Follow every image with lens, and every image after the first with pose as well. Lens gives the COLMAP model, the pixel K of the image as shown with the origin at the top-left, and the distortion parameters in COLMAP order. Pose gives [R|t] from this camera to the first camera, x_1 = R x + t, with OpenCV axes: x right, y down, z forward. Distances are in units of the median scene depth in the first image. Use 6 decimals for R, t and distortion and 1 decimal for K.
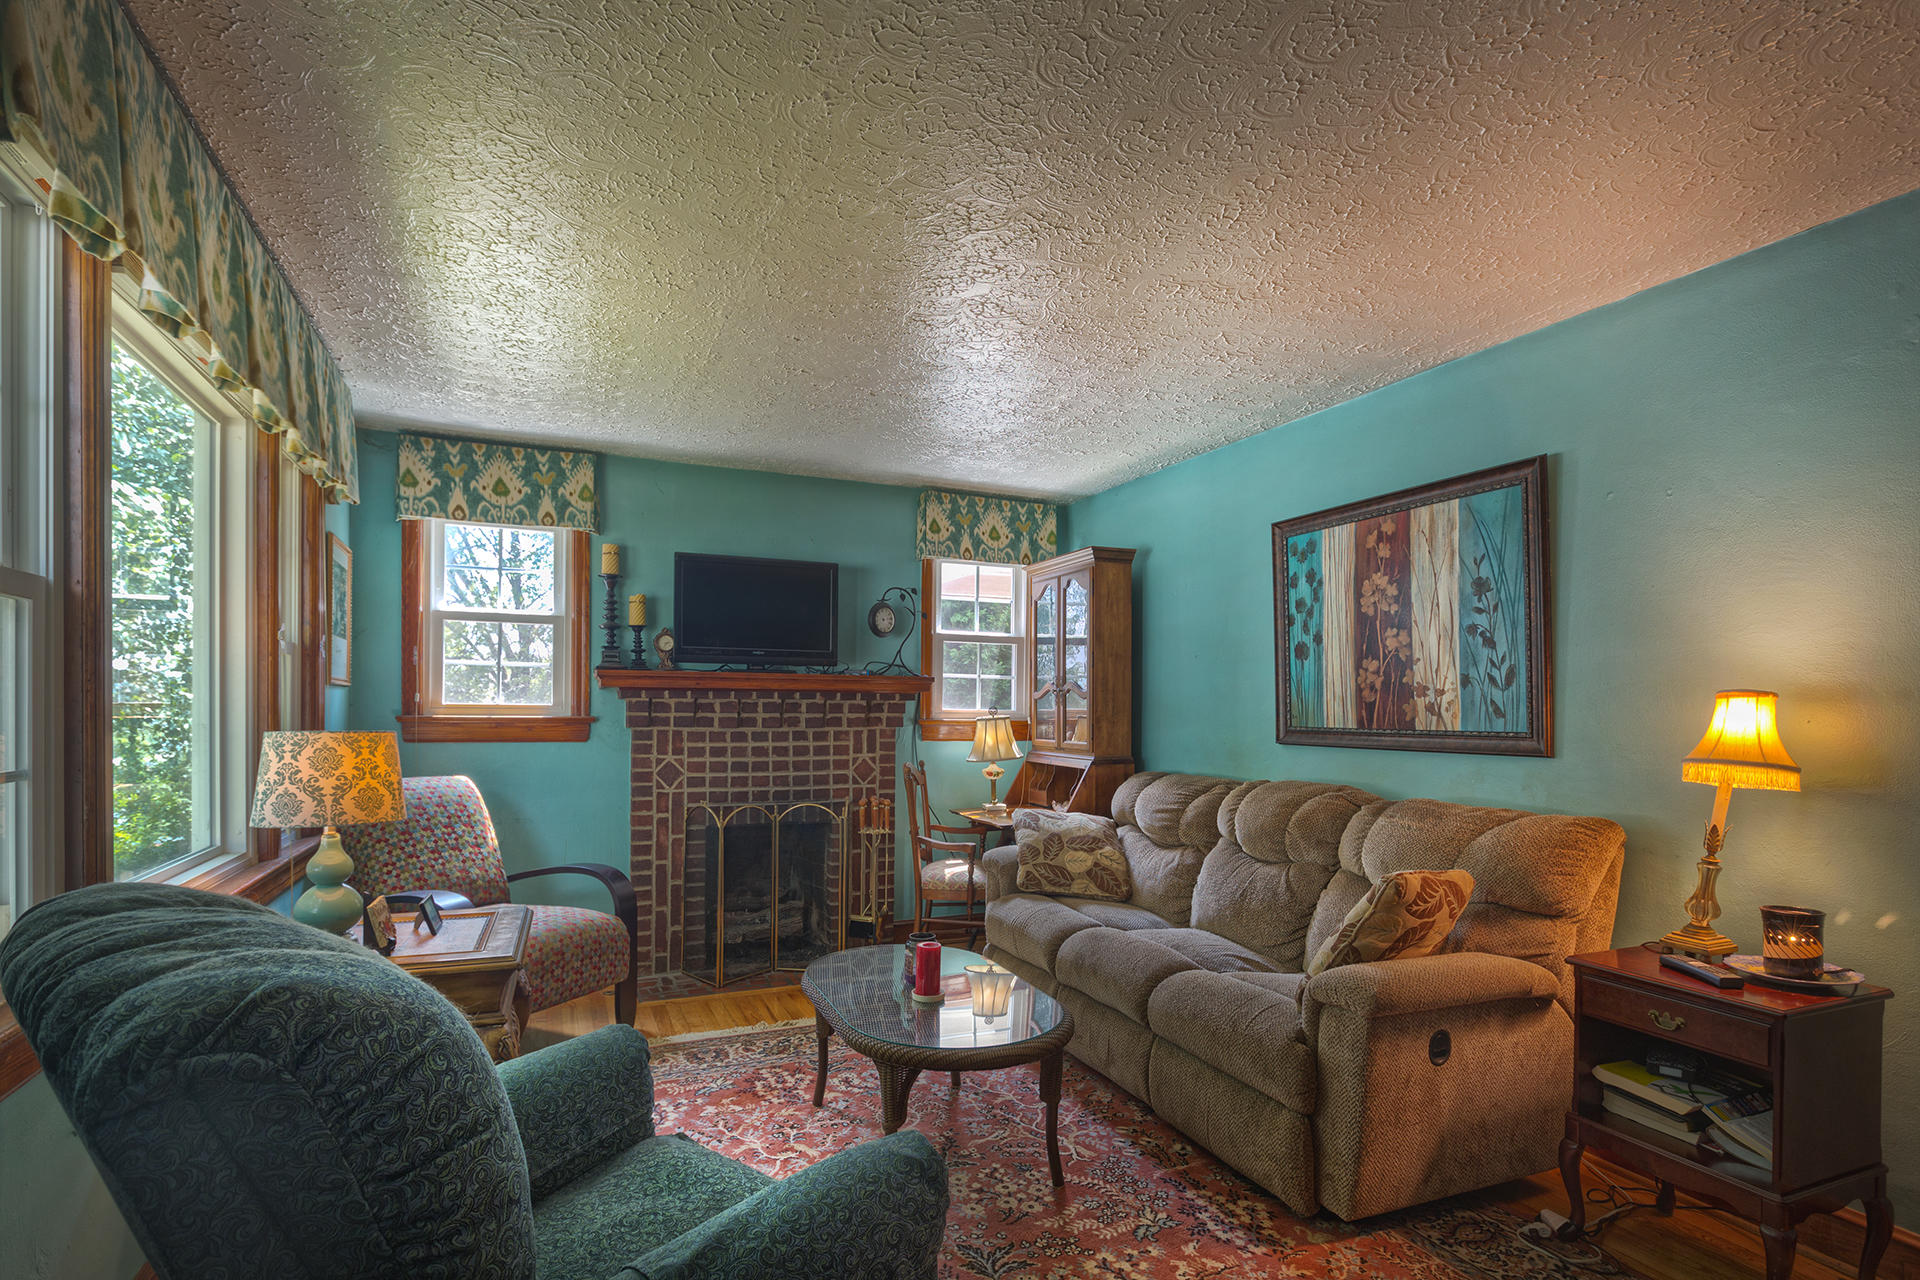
lens RADIAL K [[880.7, 0, 957.7], [0, 880.7, 716.5], [0, 0, 1]] dist [-0.057195, -0.000062]
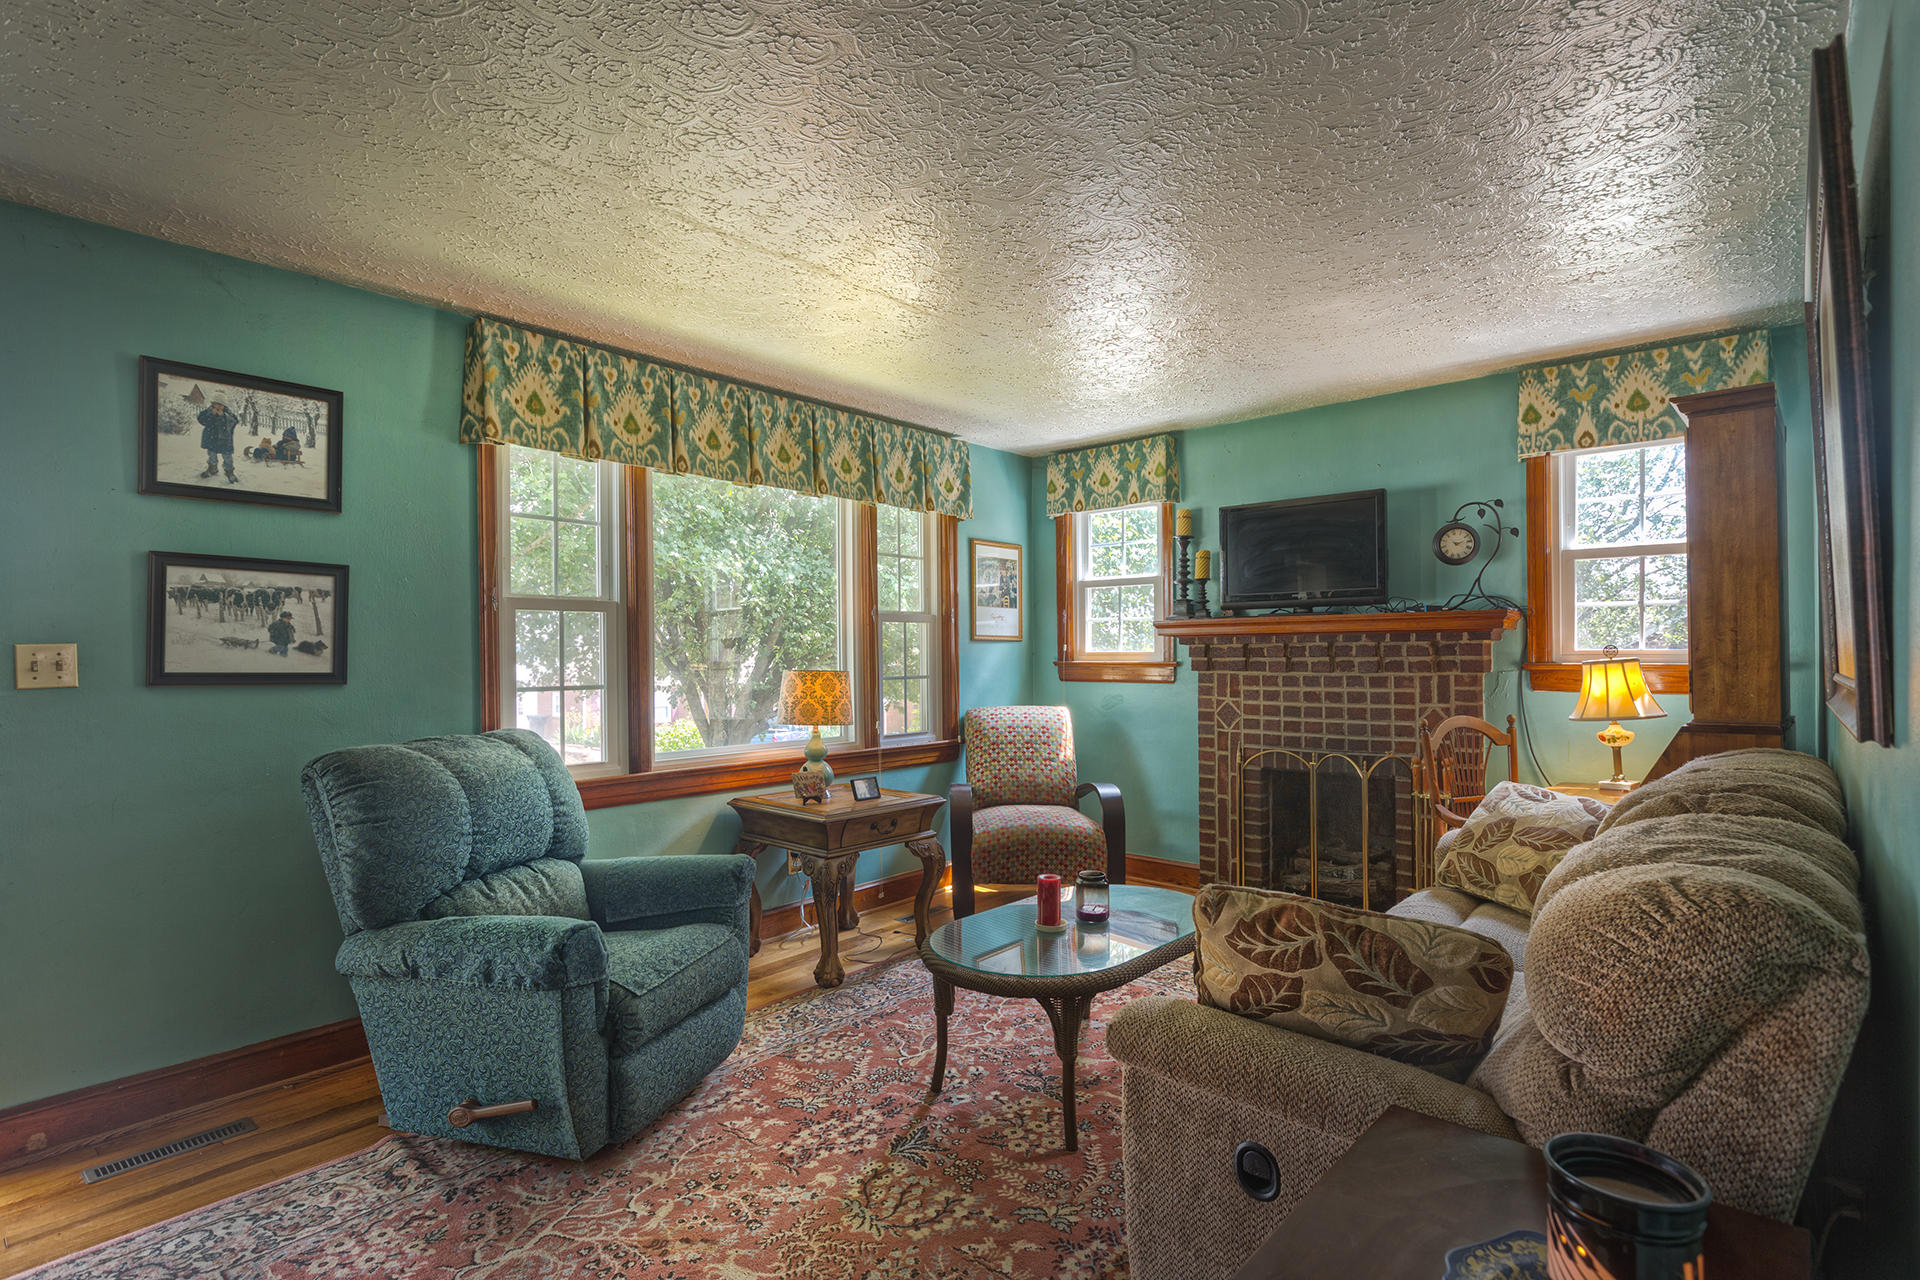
lens RADIAL K [[933.8, 0, 958.3], [0, 933.8, 660.9], [0, 0, 1]] dist [-0.064298, -0.000098]
pose [[0.390607, -0.005684, -0.920540, 0.565552], [0.002735, 0.999984, -0.005014, 0.004435], [0.920554, -0.000560, 0.390616, 0.243754]]
